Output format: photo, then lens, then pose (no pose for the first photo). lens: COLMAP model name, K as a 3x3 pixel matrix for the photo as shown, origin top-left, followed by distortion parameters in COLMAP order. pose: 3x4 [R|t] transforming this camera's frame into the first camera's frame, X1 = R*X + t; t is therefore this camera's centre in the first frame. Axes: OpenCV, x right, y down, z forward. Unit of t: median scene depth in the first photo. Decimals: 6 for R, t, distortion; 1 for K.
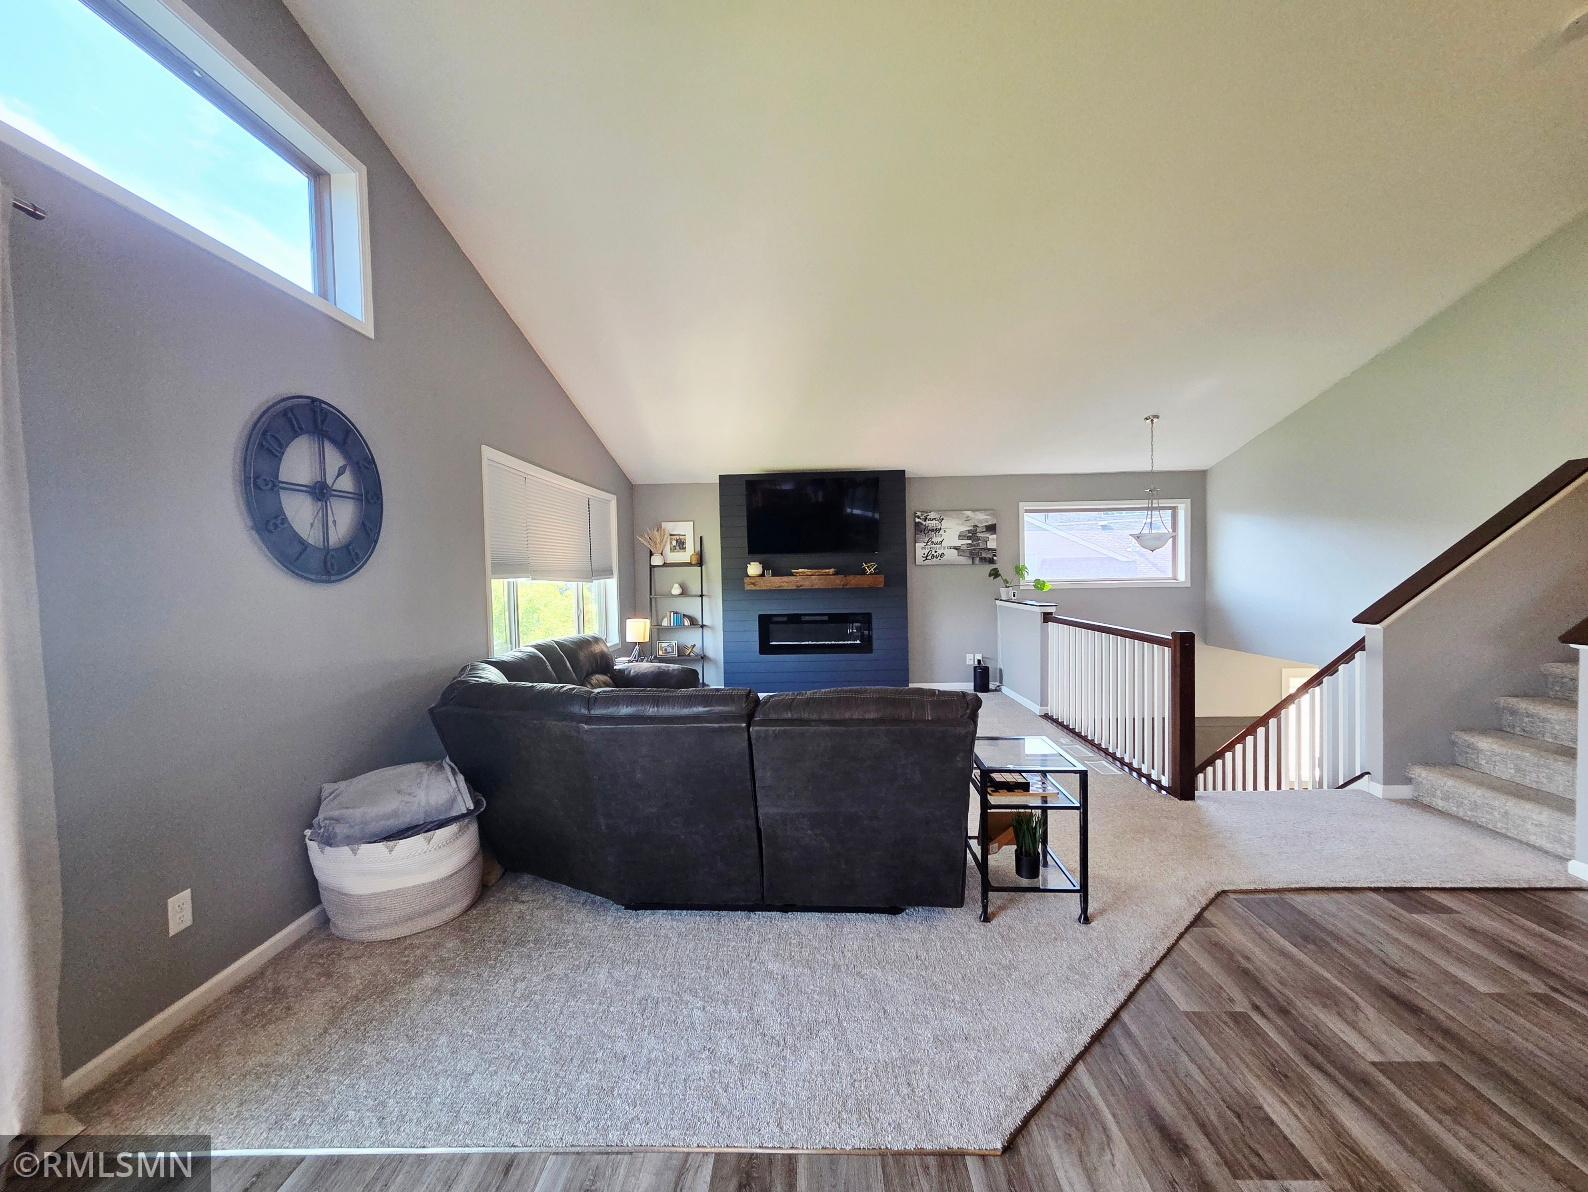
lens RADIAL K [[654.0, 0, 786.4], [0, 654.0, 591.5], [0, 0, 1]] dist [-0.001465, 0.001312]
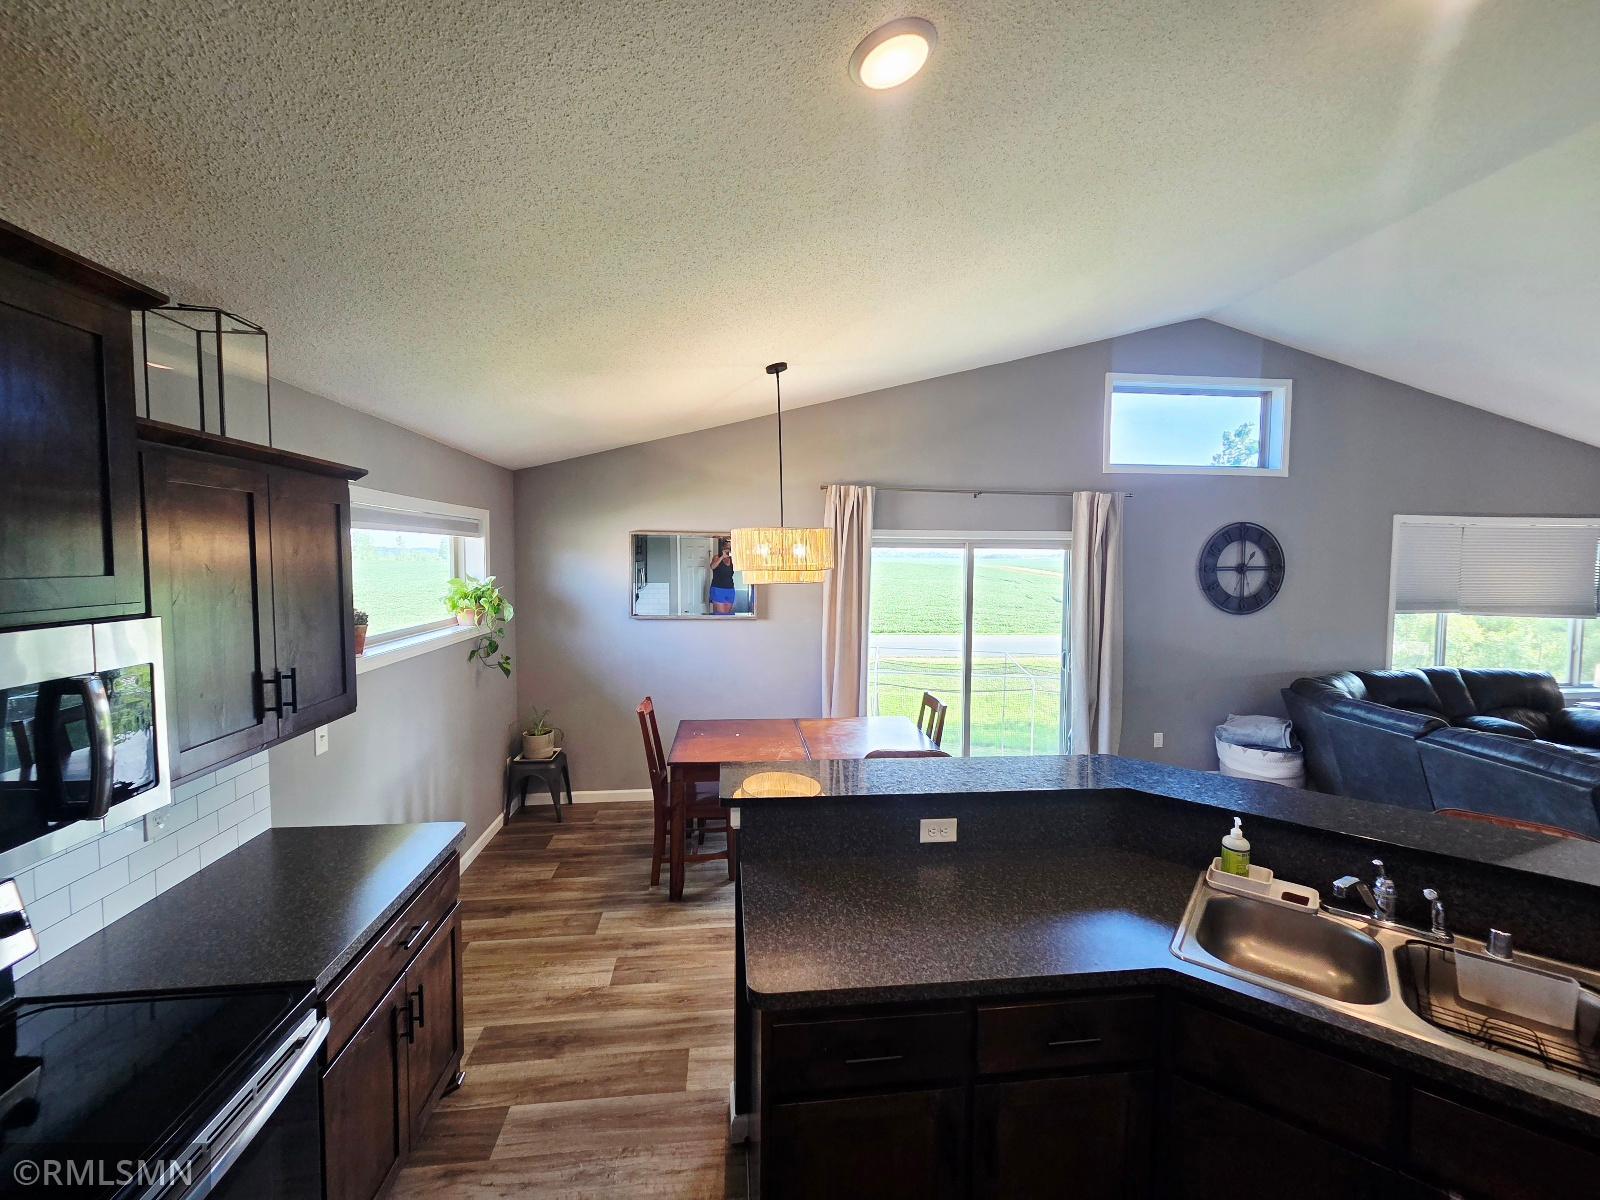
lens RADIAL K [[658.9, 0, 797.3], [0, 658.9, 591.6], [0, 0, 1]] dist [-0.001465, 0.001312]
pose [[0.137688, 0.079172, -0.987306, 0.397014], [-0.037644, 0.996498, 0.074660, -0.066630], [0.989760, 0.026886, 0.140186, -0.224129]]
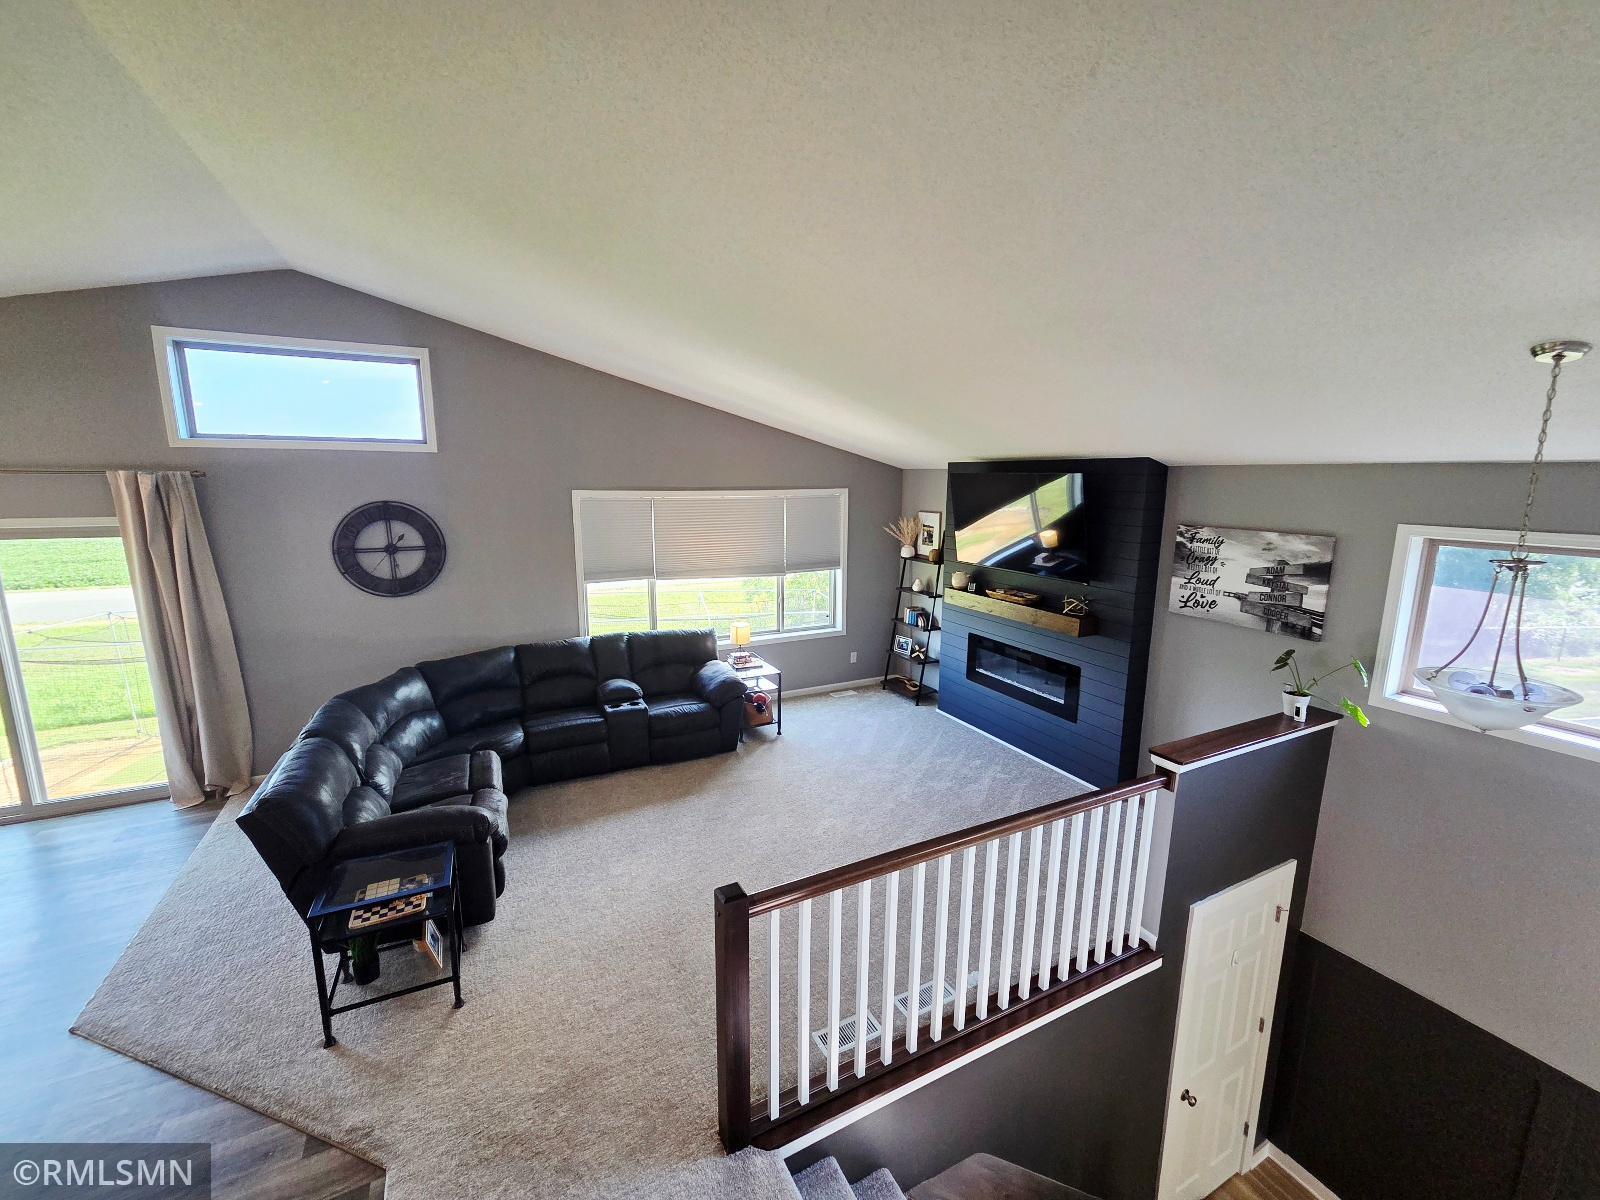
lens RADIAL K [[658.9, 0, 803.6], [0, 658.9, 597.7], [0, 0, 1]] dist [-0.001465, 0.001312]
pose [[0.486938, 0.182834, -0.854086, 0.564395], [-0.043160, 0.981688, 0.185543, -0.155426], [0.872370, -0.053486, 0.485912, 0.408907]]
